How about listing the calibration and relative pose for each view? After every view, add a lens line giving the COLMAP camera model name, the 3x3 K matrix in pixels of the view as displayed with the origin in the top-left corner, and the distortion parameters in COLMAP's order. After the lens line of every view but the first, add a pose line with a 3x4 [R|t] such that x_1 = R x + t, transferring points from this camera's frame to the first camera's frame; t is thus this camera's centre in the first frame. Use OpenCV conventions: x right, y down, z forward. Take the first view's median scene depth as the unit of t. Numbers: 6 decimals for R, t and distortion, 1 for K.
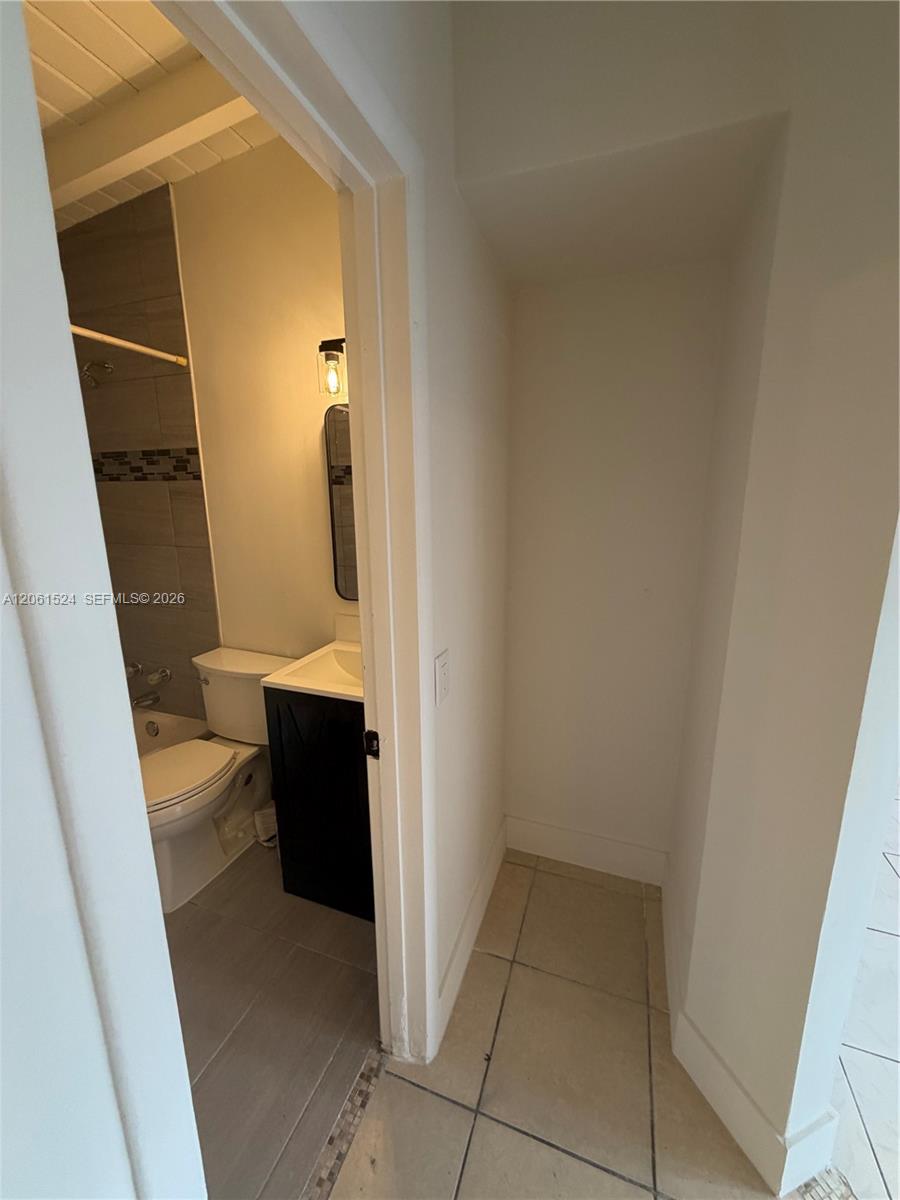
lens RADIAL K [[477.2, 0, 462.5], [0, 477.2, 606.7], [0, 0, 1]] dist [-0.000536, 0.000064]
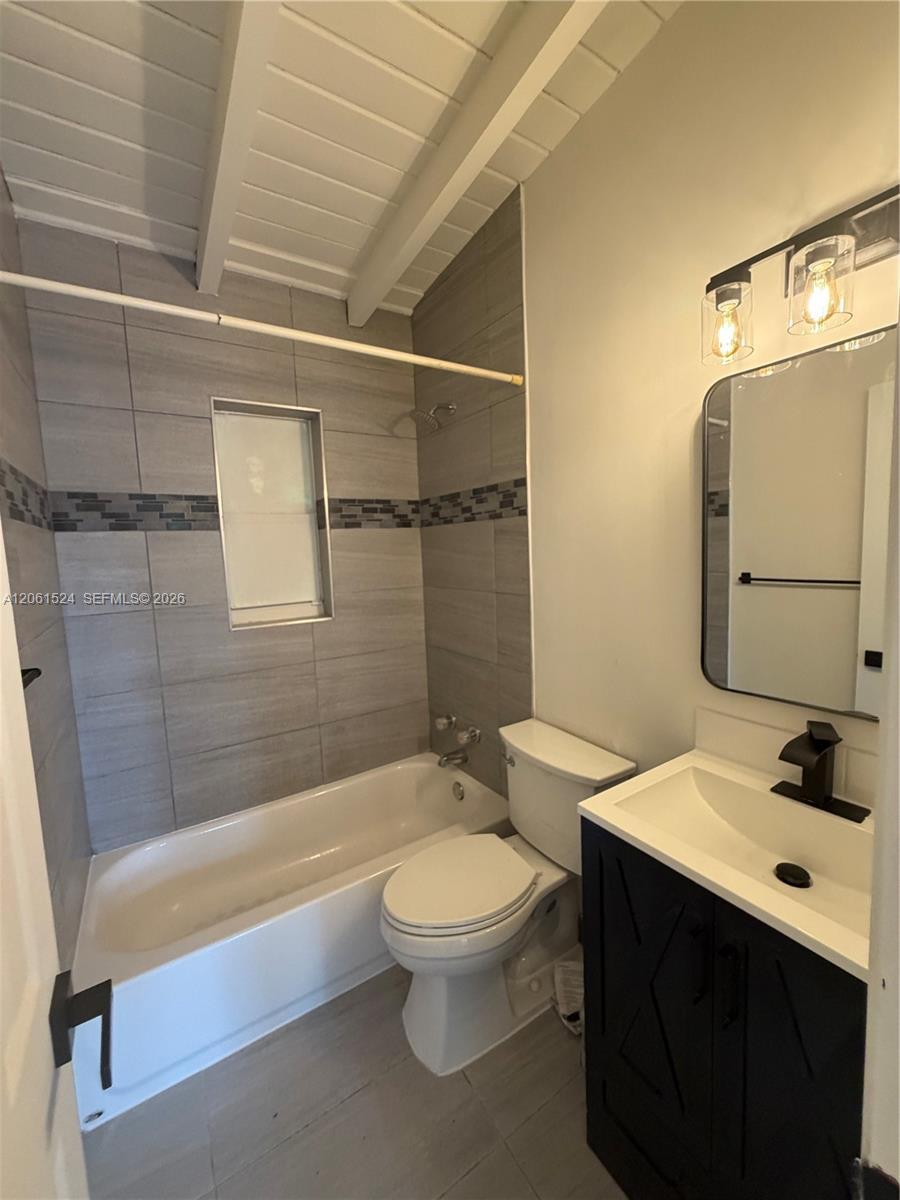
lens RADIAL K [[477.2, 0, 452.1], [0, 477.2, 603.0], [0, 0, 1]] dist [-0.000536, 0.000064]
pose [[0.787591, 0.036429, -0.615120, -0.132788], [-0.089505, 0.994427, -0.055707, -0.055281], [0.609663, 0.098931, 0.786463, 0.281938]]
